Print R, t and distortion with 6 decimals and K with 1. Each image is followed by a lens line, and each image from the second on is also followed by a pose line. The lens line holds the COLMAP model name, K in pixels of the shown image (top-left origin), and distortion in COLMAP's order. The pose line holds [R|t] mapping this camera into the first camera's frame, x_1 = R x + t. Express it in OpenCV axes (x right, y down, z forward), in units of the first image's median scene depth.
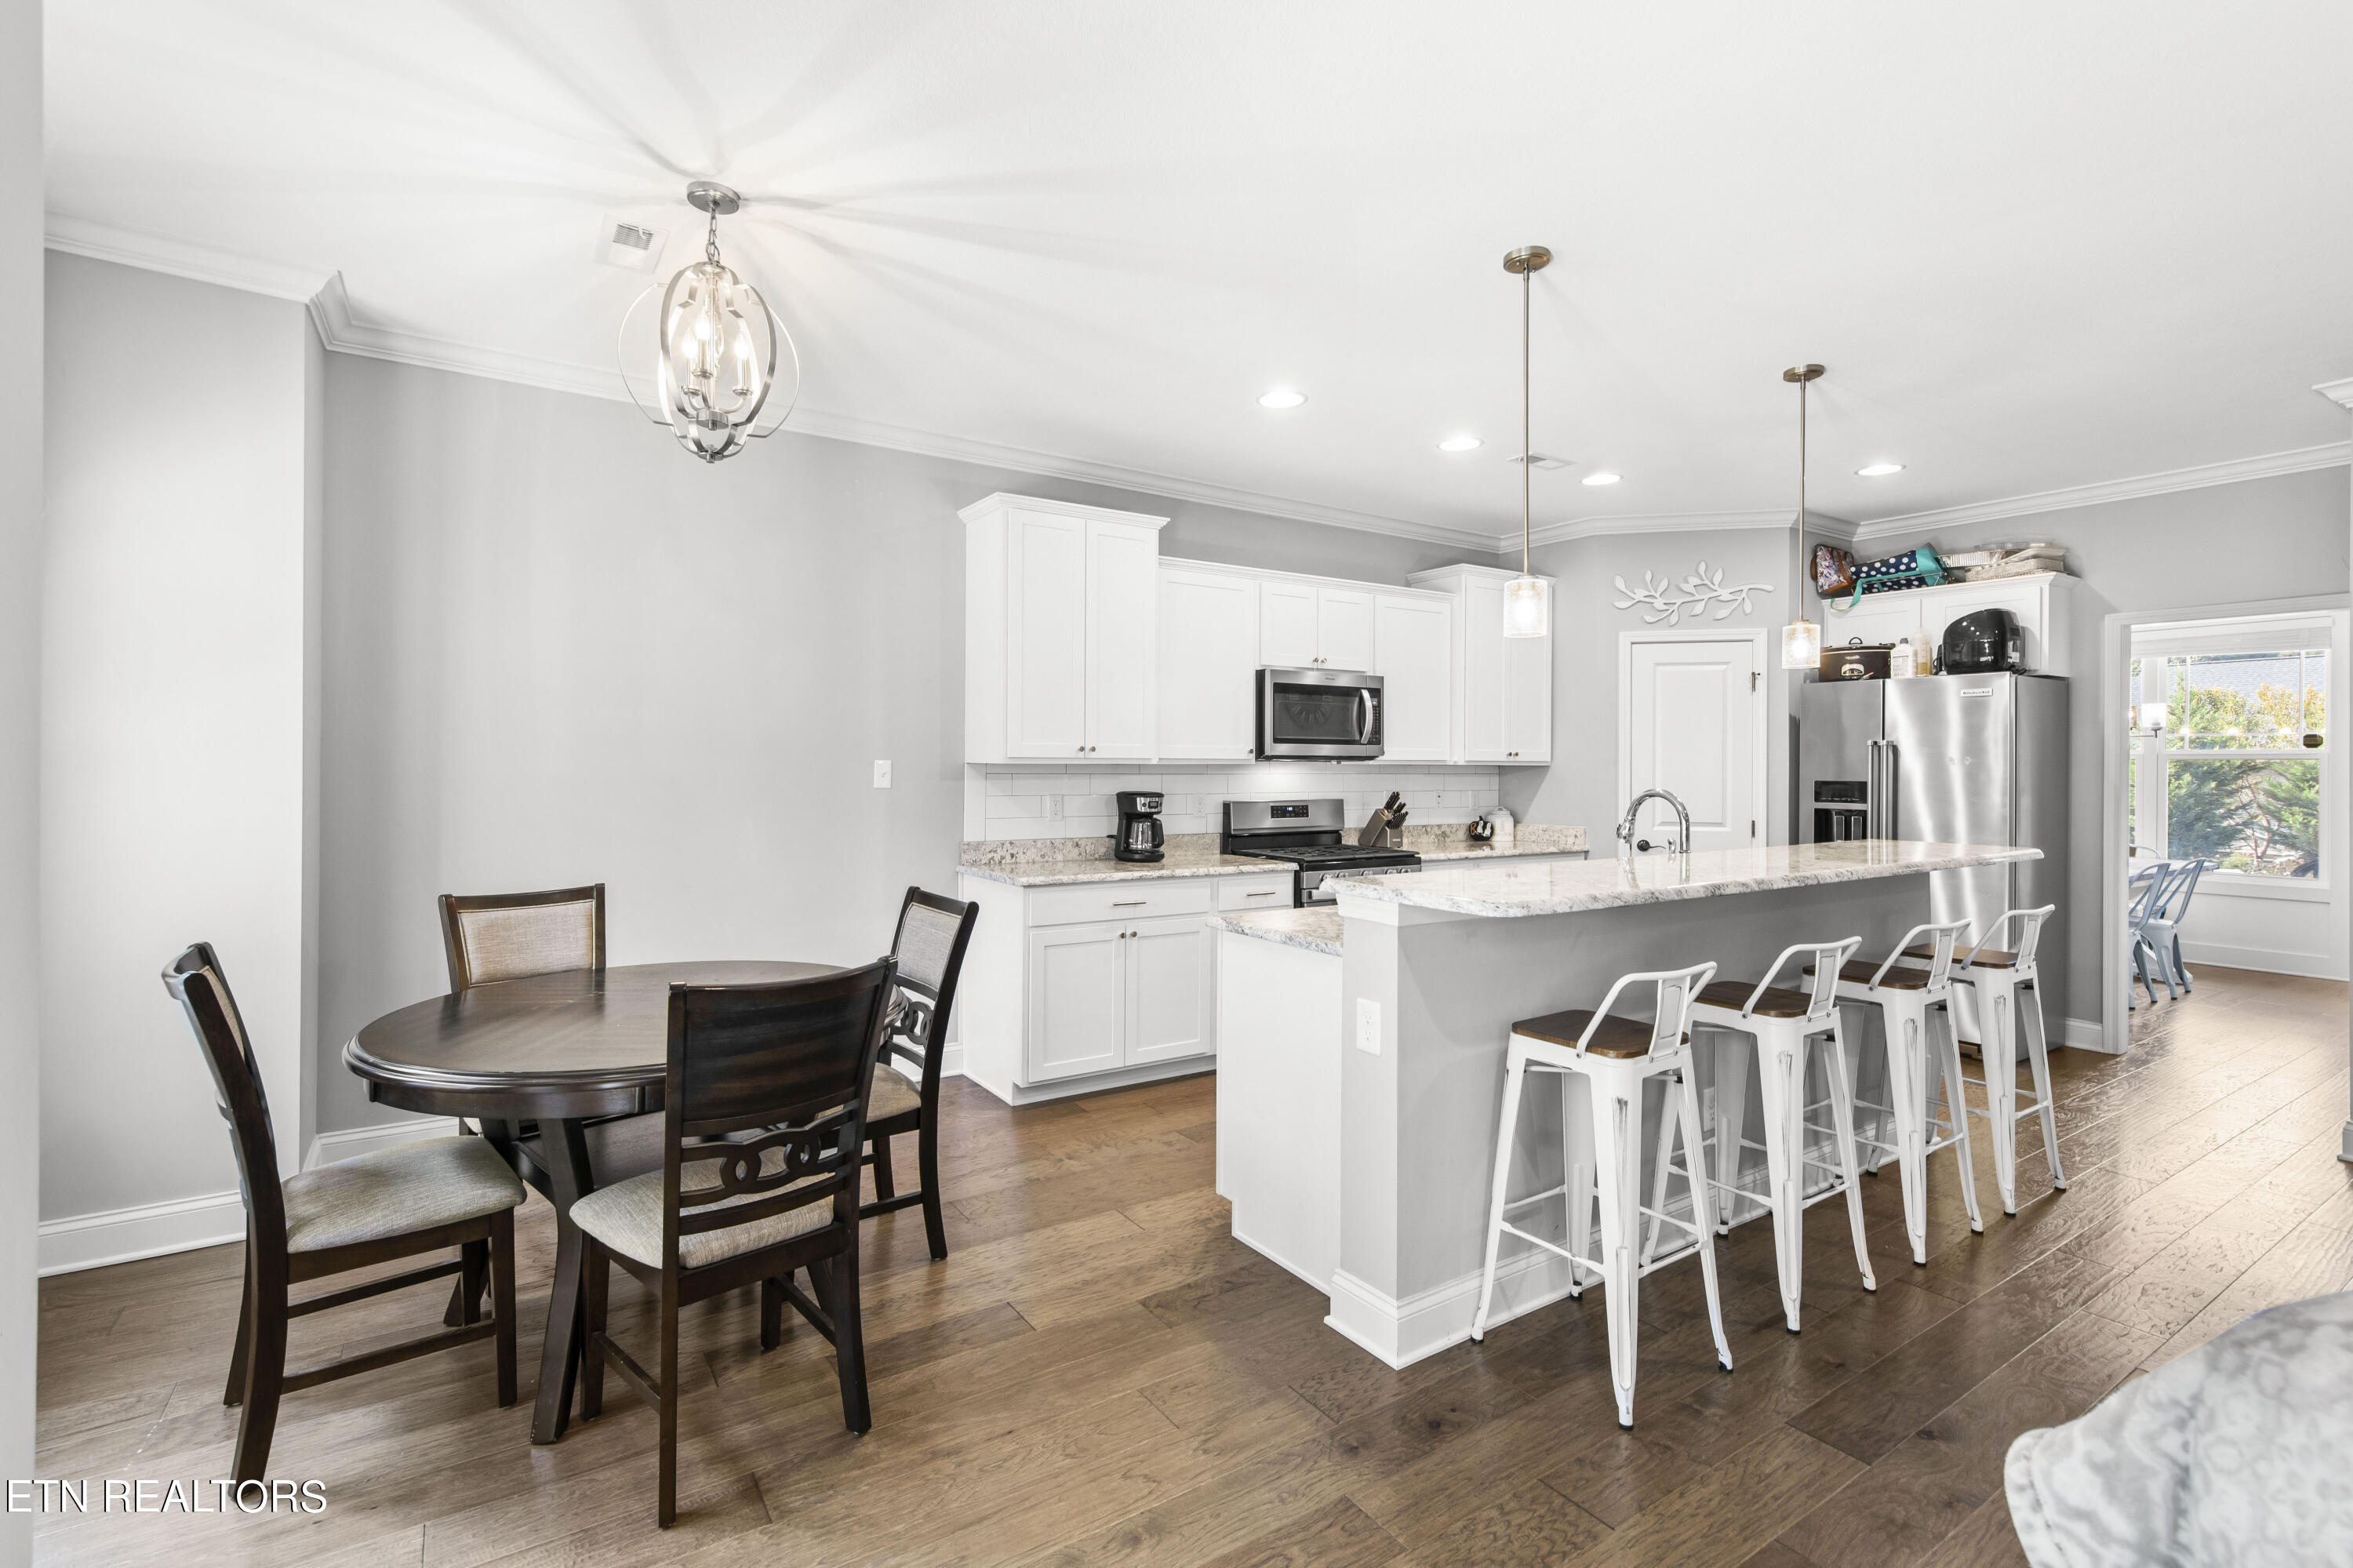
lens RADIAL K [[1053.6, 0, 1146.2], [0, 1053.6, 766.9], [0, 0, 1]] dist [0.005443, 0.000516]
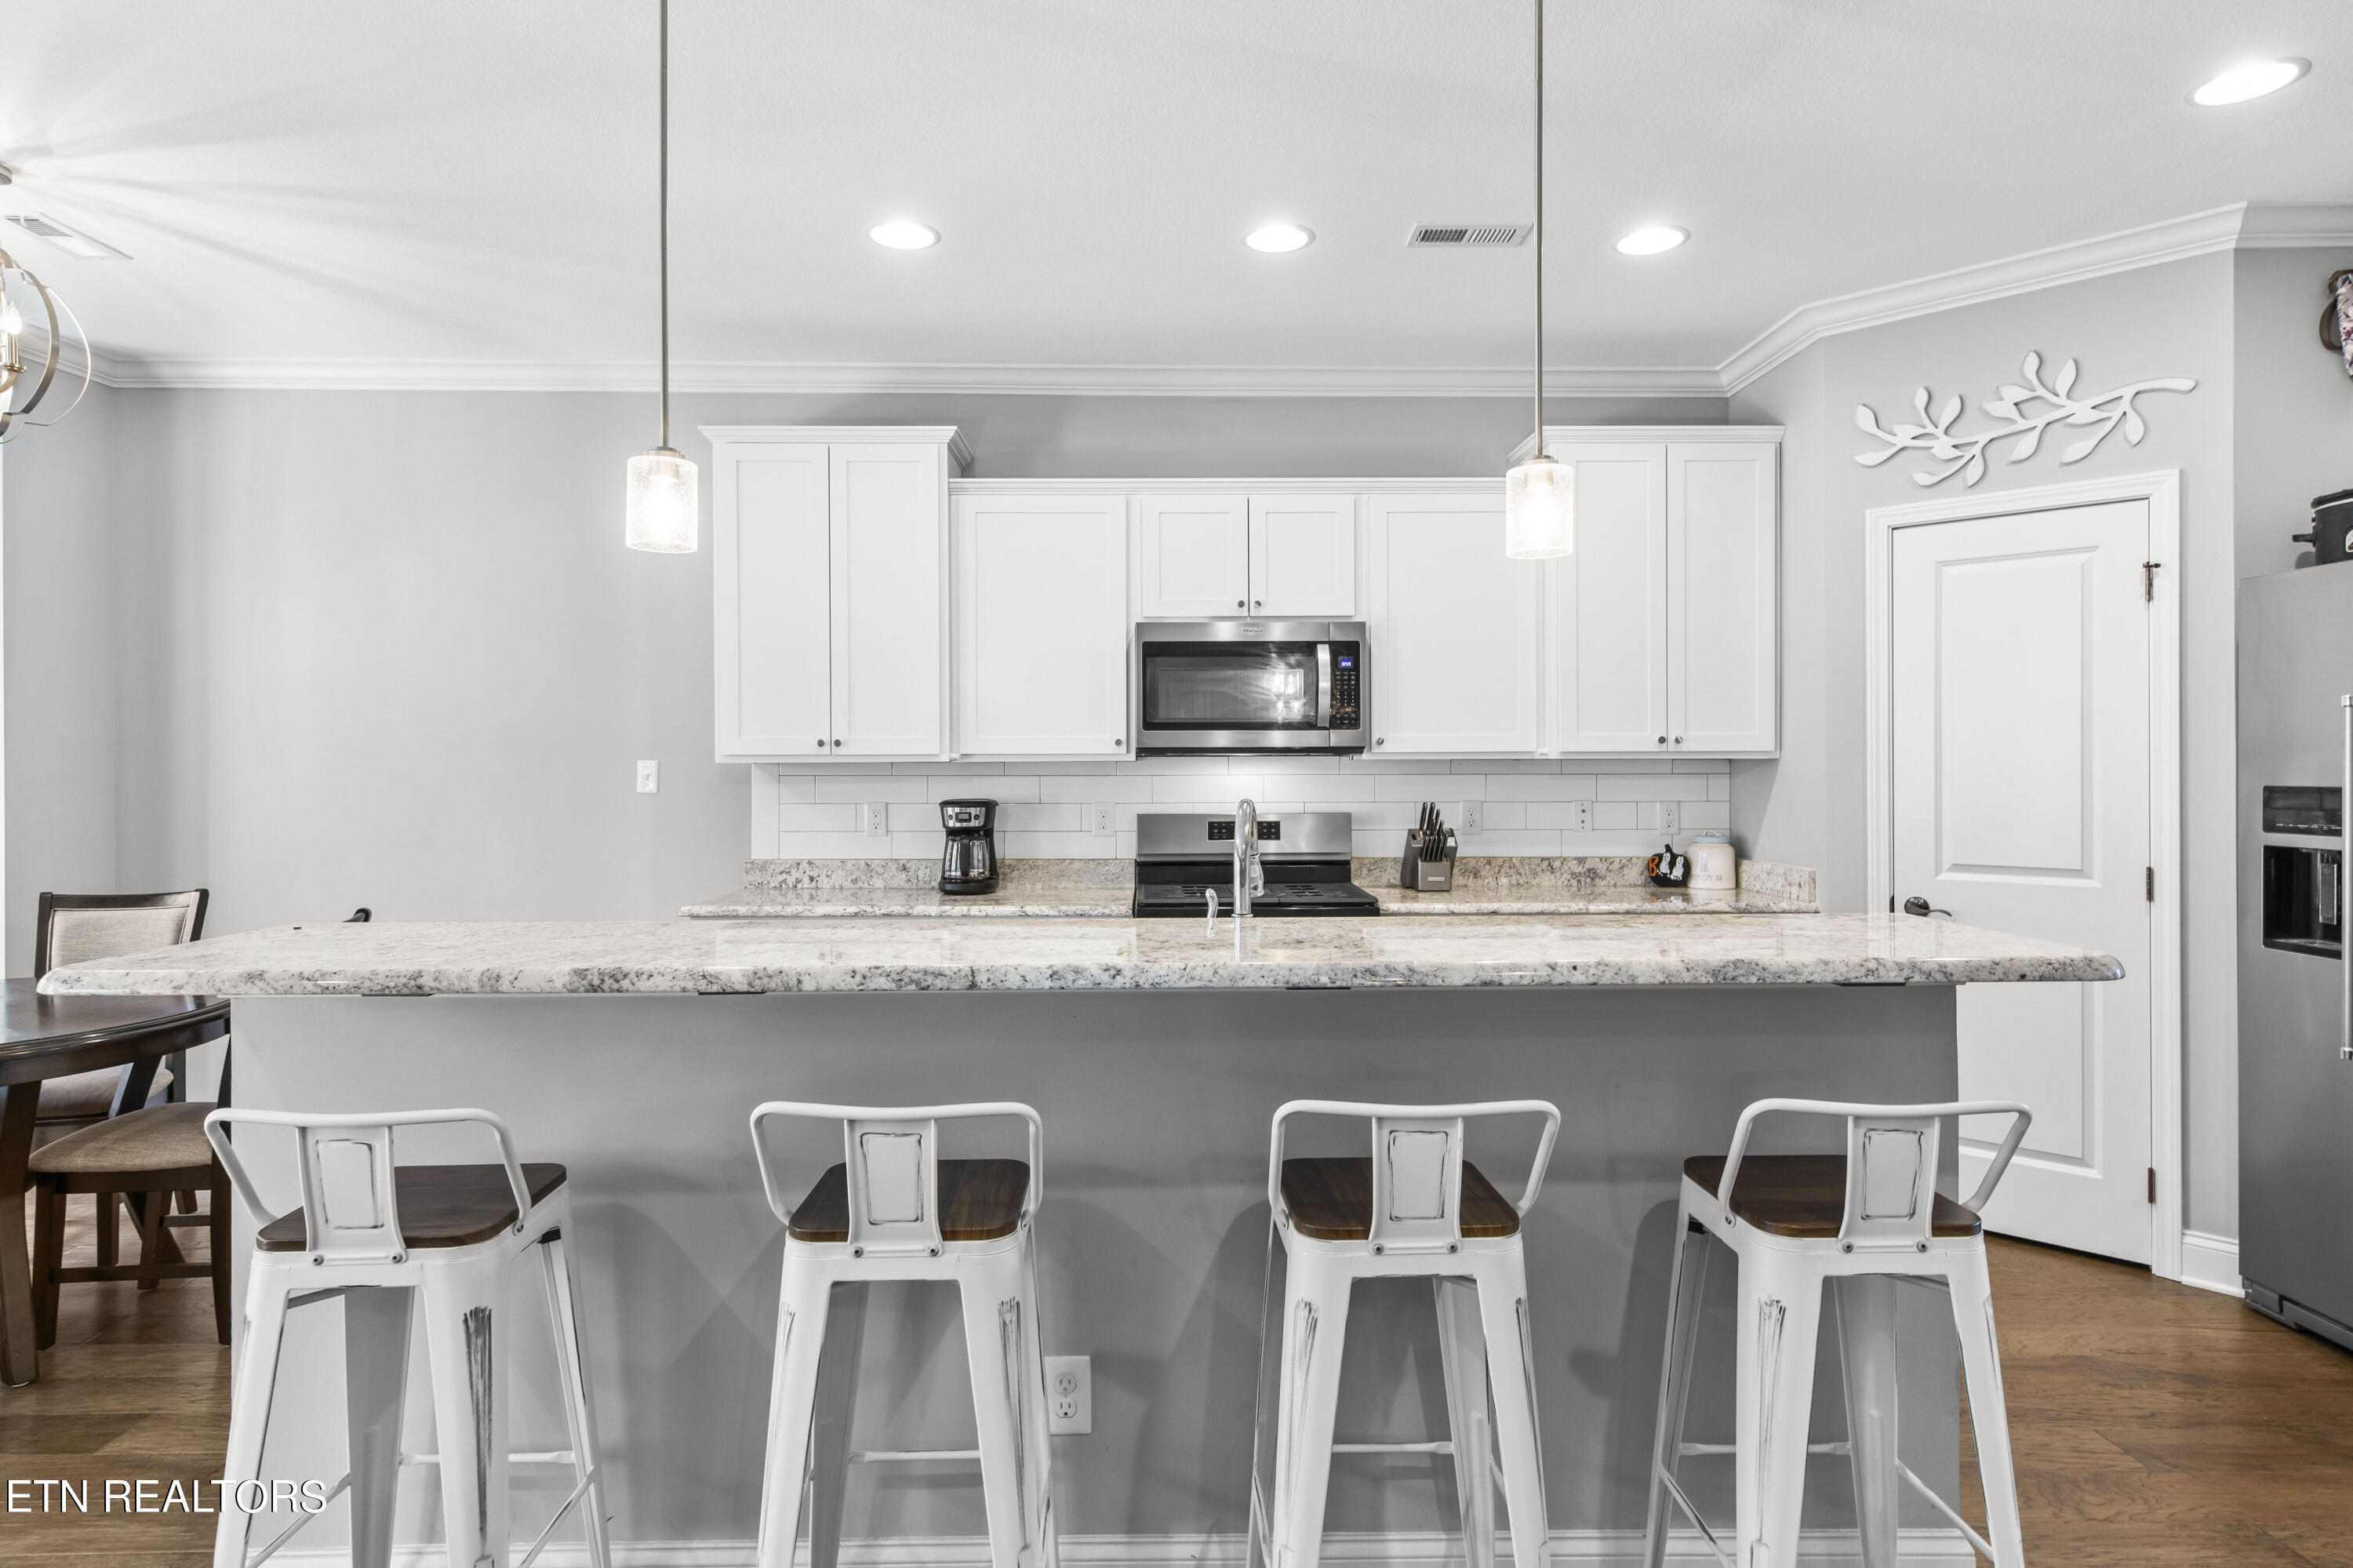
lens RADIAL K [[1298.4, 0, 1166.2], [0, 1298.4, 771.5], [0, 0, 1]] dist [0.010311, -0.000438]
pose [[0.852739, -0.004807, -0.522315, 0.581907], [0.006342, 0.999979, 0.001150, 0.003521], [0.522298, -0.004293, 0.852752, 0.288333]]
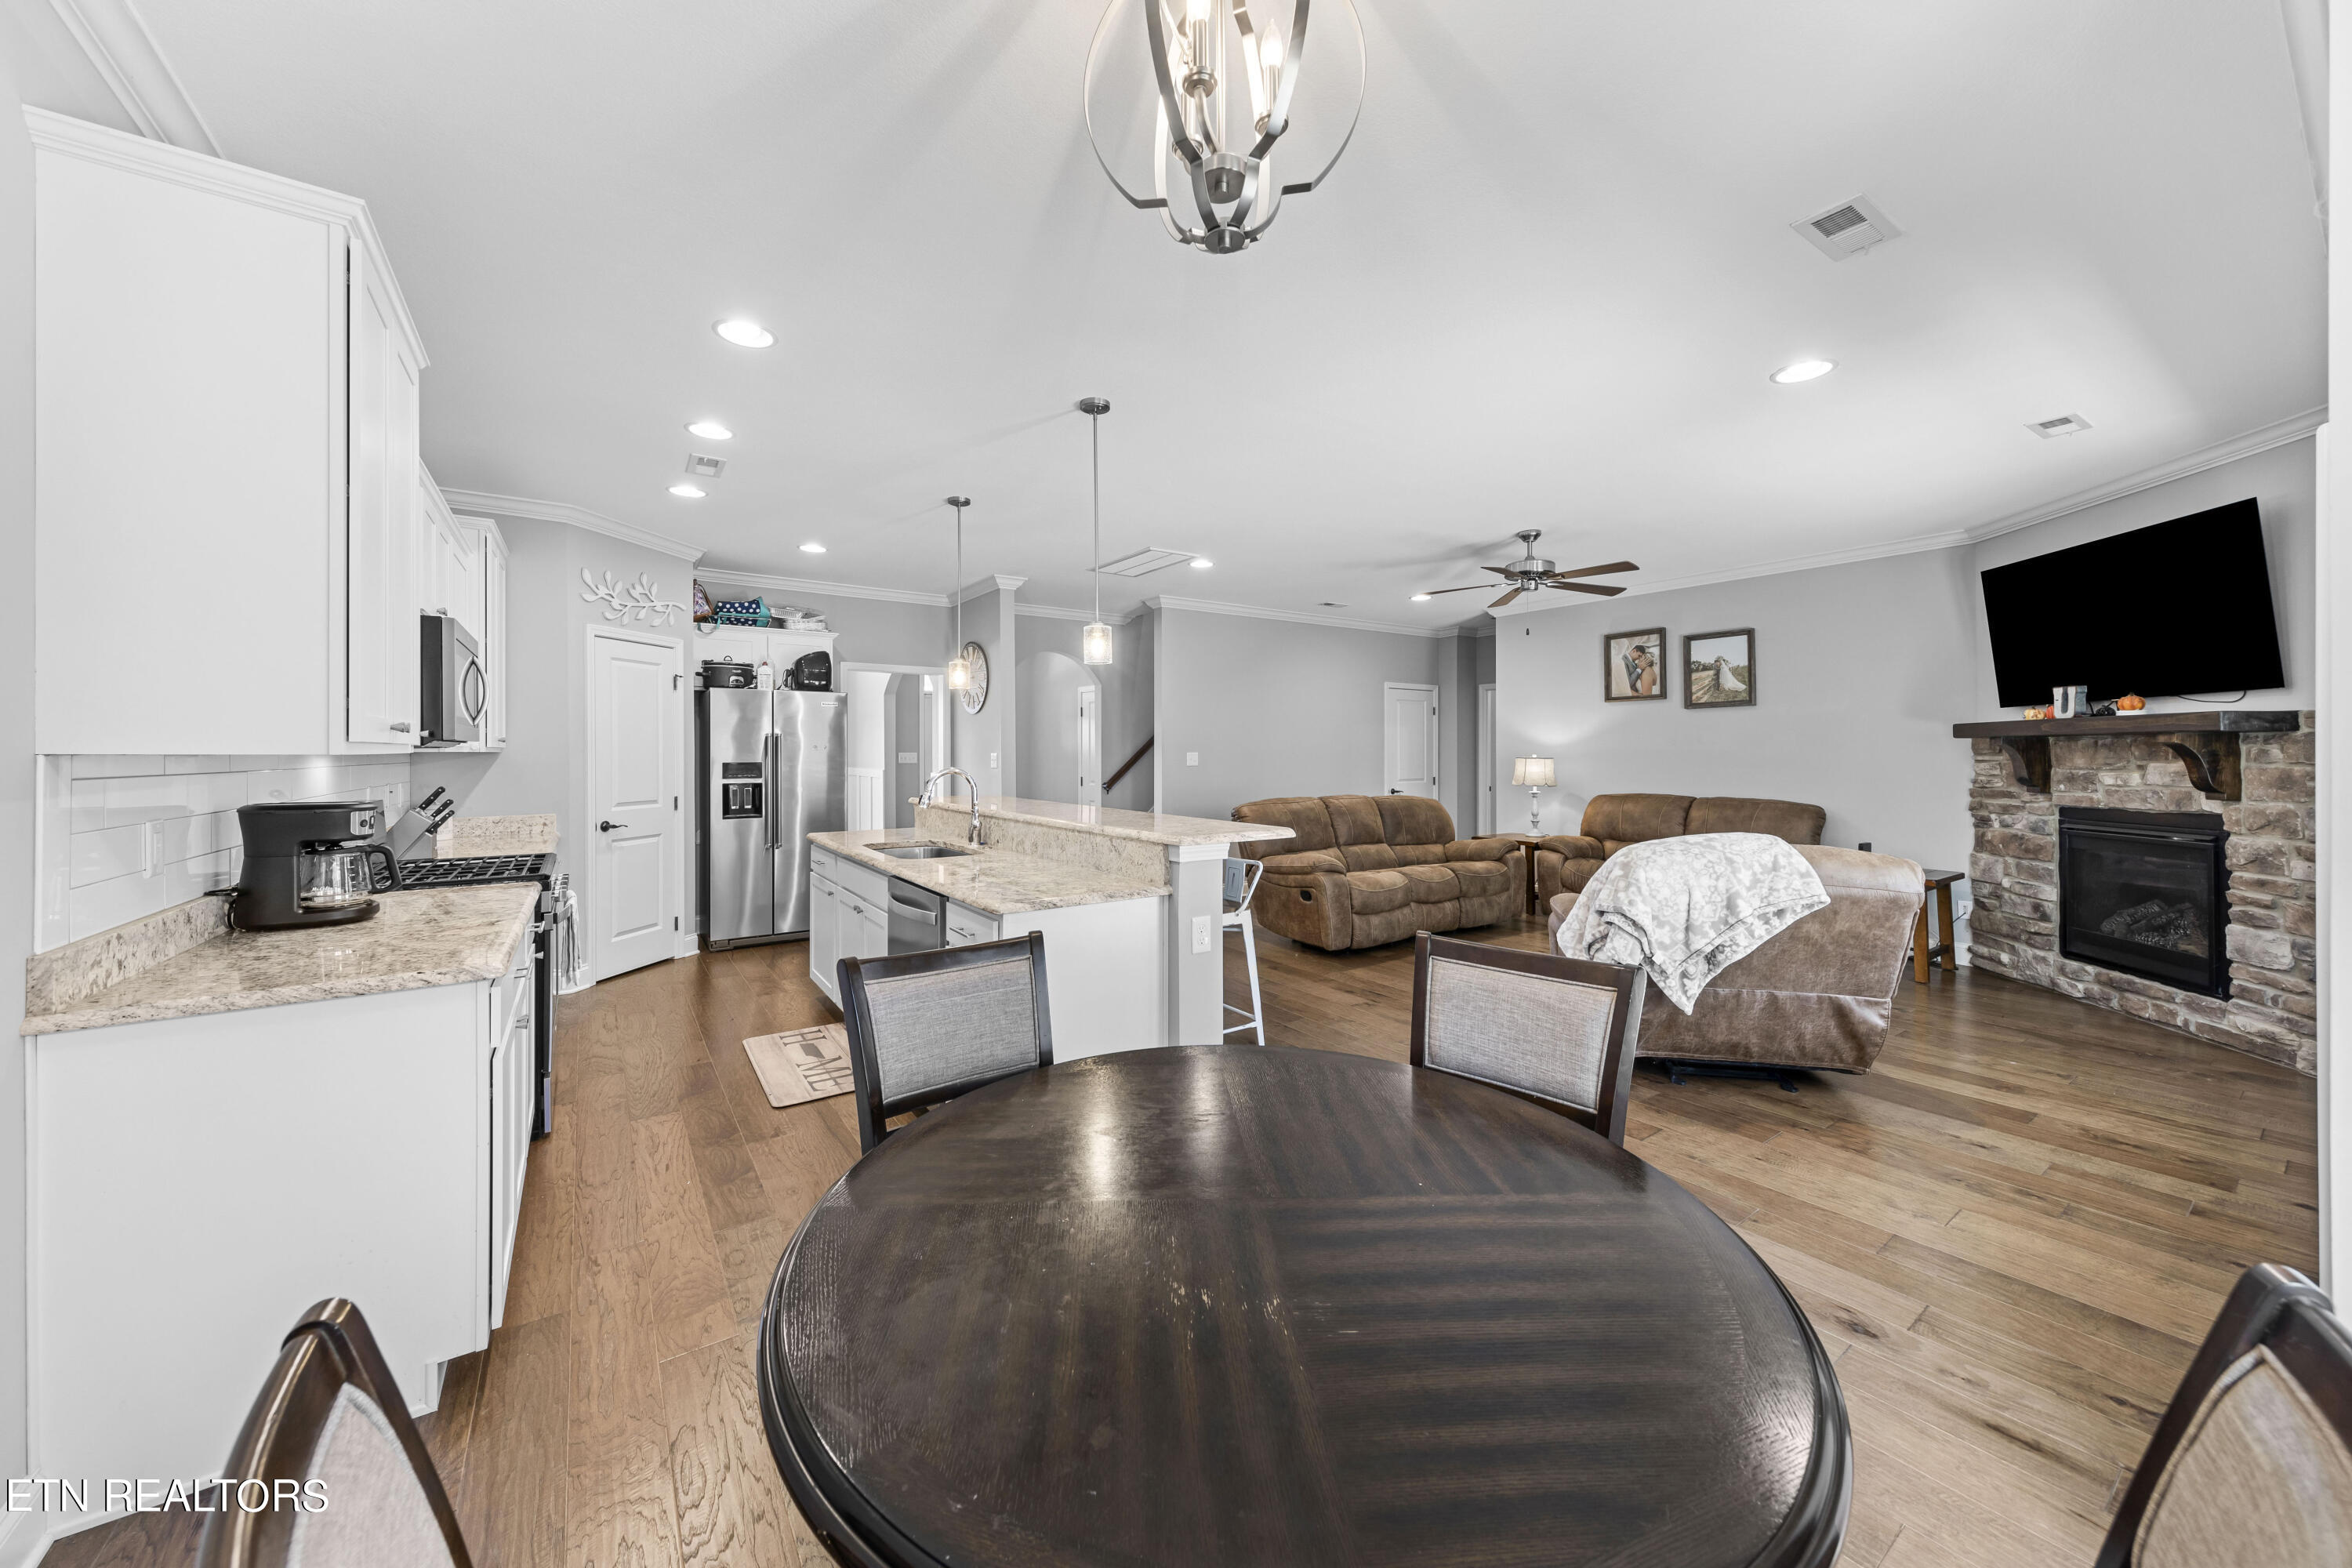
lens RADIAL K [[830.2, 0, 1155.6], [0, 830.2, 752.4], [0, 0, 1]] dist [0.006147, 0.000175]
pose [[-0.028857, -0.006255, 0.999564, -0.461487], [0.003584, 0.999973, 0.006361, -0.004693], [-0.999577, 0.003766, -0.028834, 0.549244]]
